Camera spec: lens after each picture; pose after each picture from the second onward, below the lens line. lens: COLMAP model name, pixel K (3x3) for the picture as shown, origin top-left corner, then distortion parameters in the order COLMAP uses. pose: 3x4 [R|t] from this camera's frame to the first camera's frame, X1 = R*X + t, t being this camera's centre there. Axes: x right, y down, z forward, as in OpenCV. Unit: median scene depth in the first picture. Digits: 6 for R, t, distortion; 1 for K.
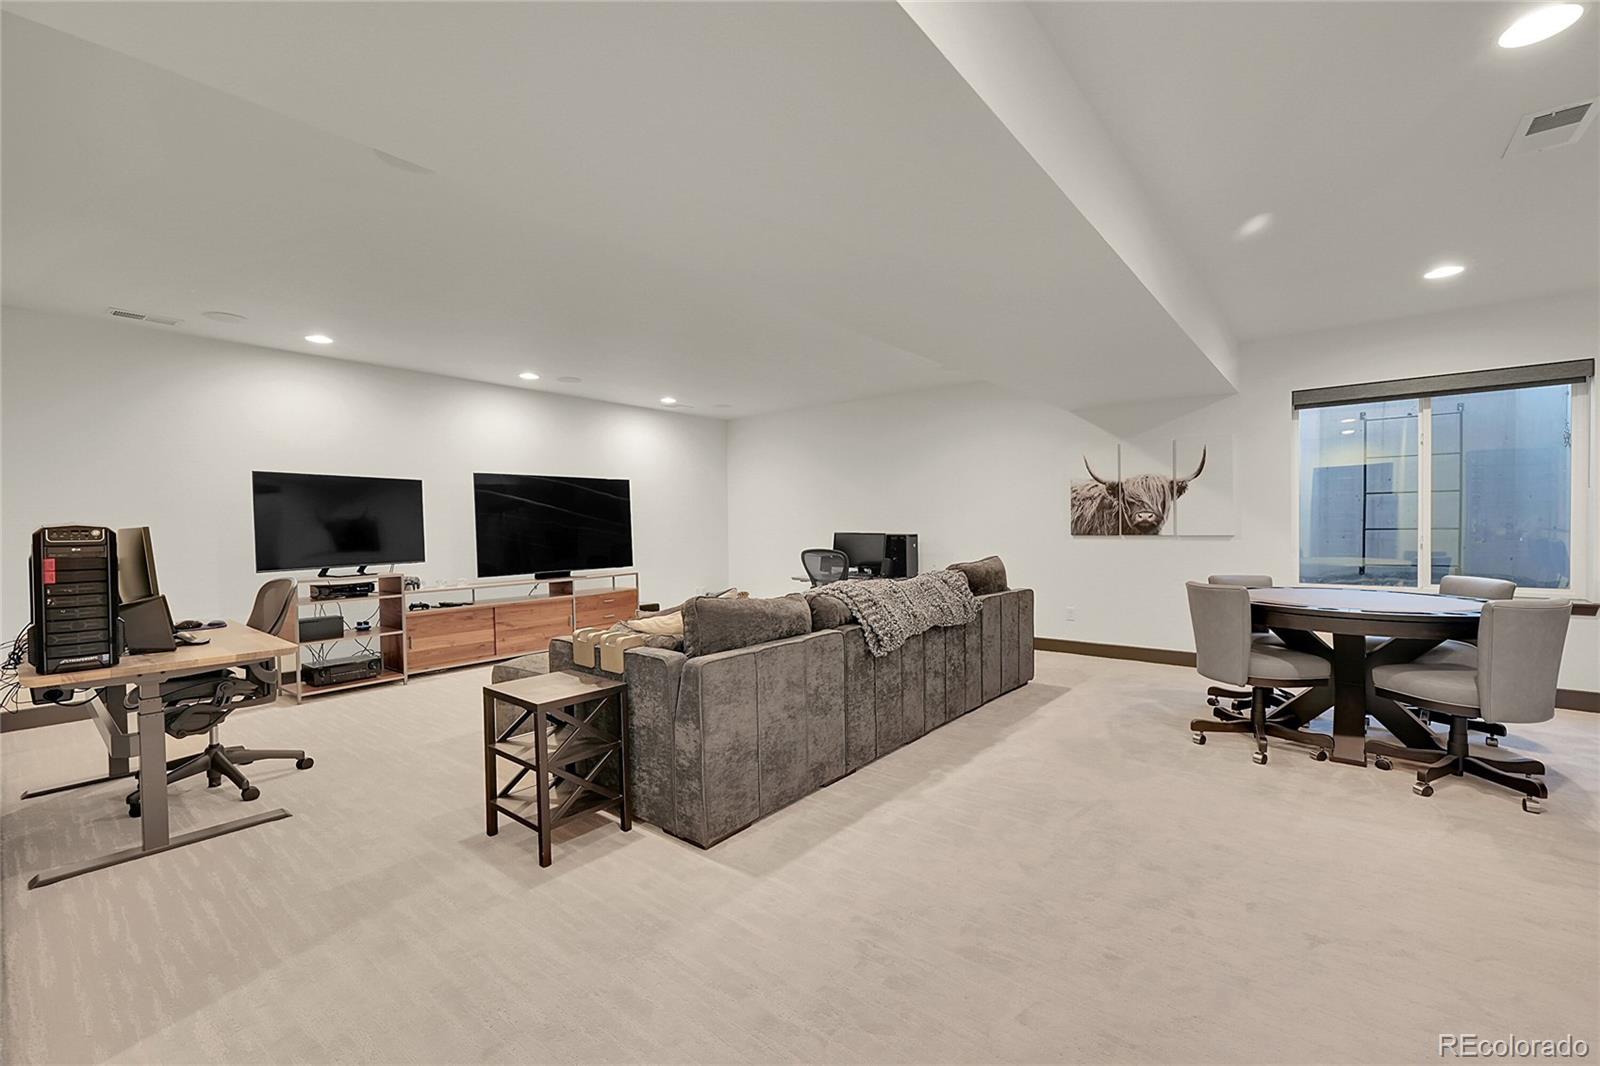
lens RADIAL K [[661.9, 0, 806.3], [0, 661.9, 533.3], [0, 0, 1]] dist [-0.000659, 0.000048]
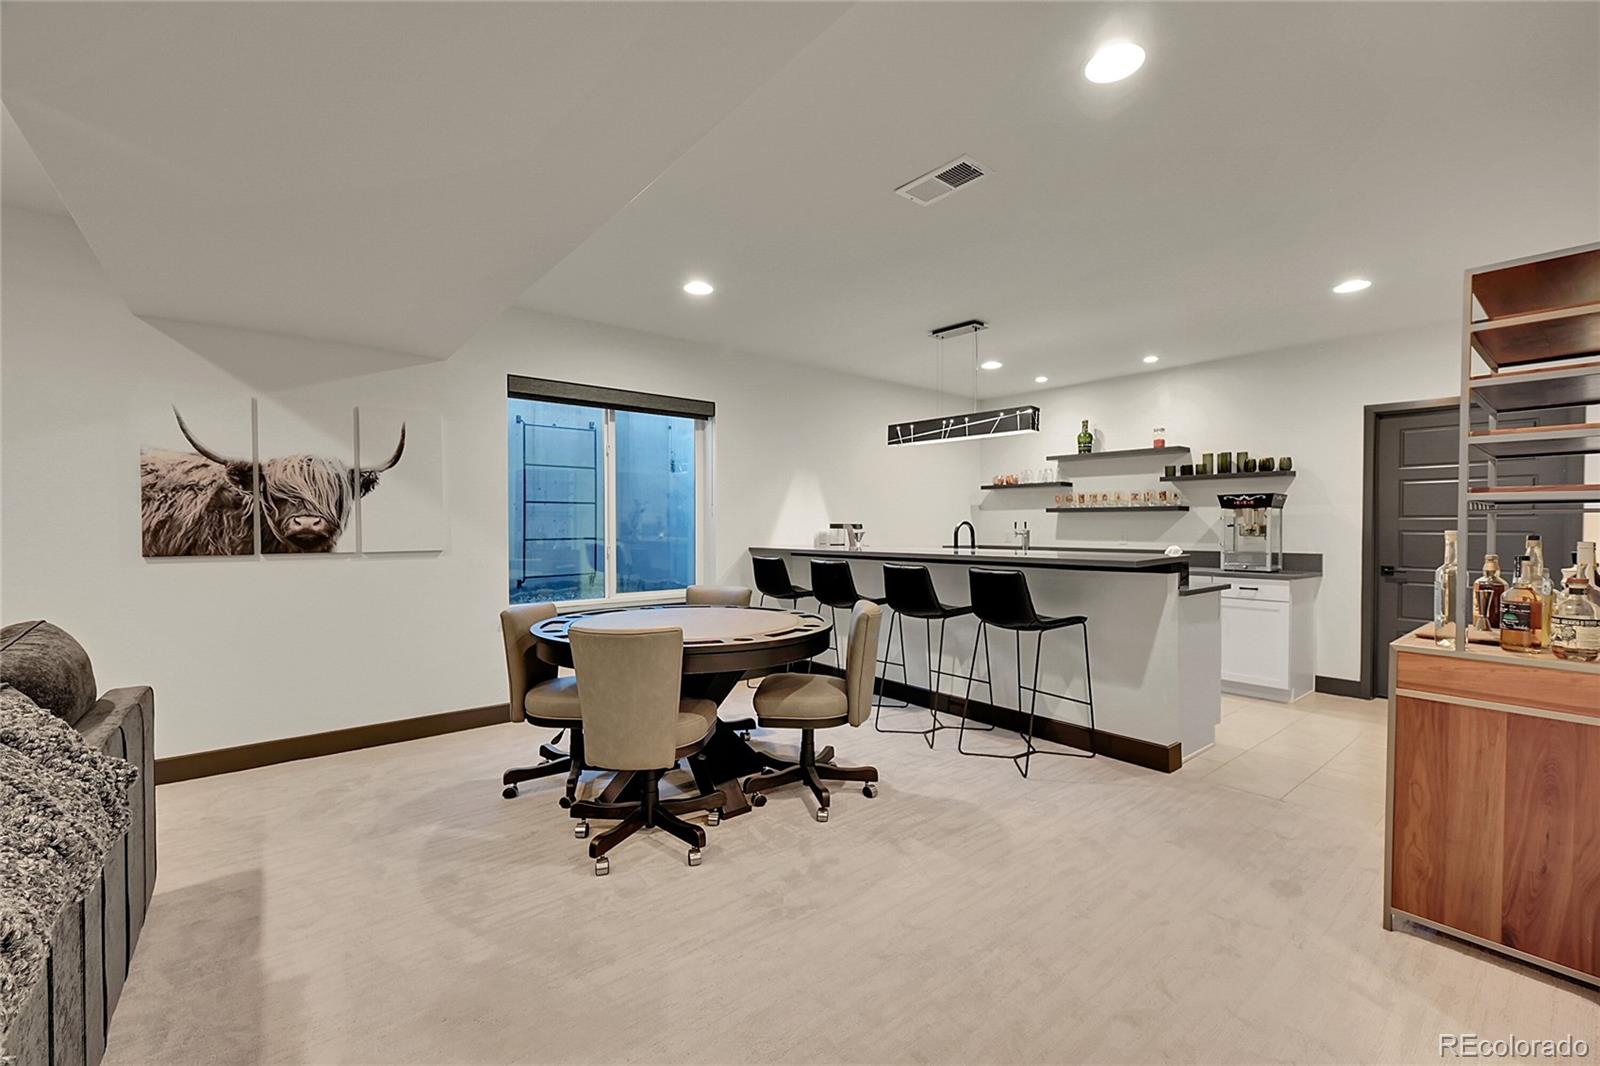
lens RADIAL K [[661.9, 0, 798.1], [0, 661.9, 537.3], [0, 0, 1]] dist [-0.000659, 0.000048]
pose [[0.192274, -0.008536, 0.981304, -0.005757], [0.011231, 0.999916, 0.006498, -0.010953], [-0.981277, 0.009771, 0.192354, 0.435137]]
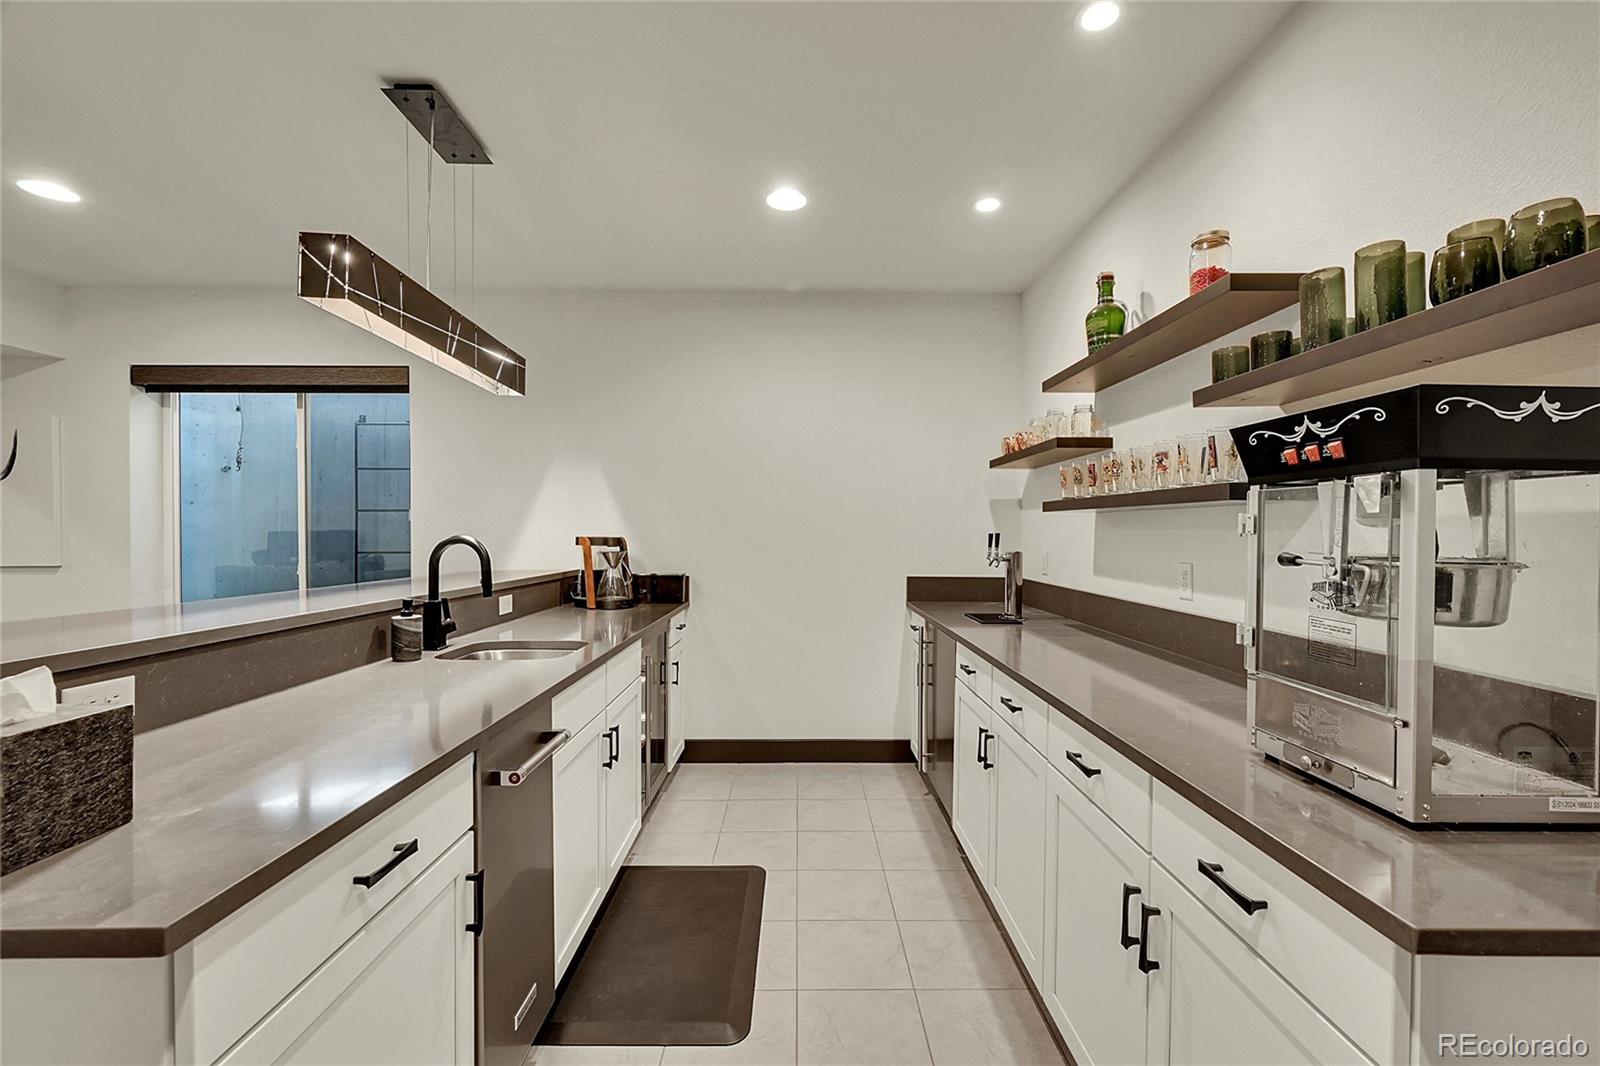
lens RADIAL K [[661.9, 0, 804.0], [0, 661.9, 535.0], [0, 0, 1]] dist [-0.000659, 0.000048]
pose [[0.756437, 0.003275, 0.654058, 0.730991], [0.002004, 0.999971, -0.007325, -0.020701], [-0.654064, 0.006851, 0.756409, -0.015626]]
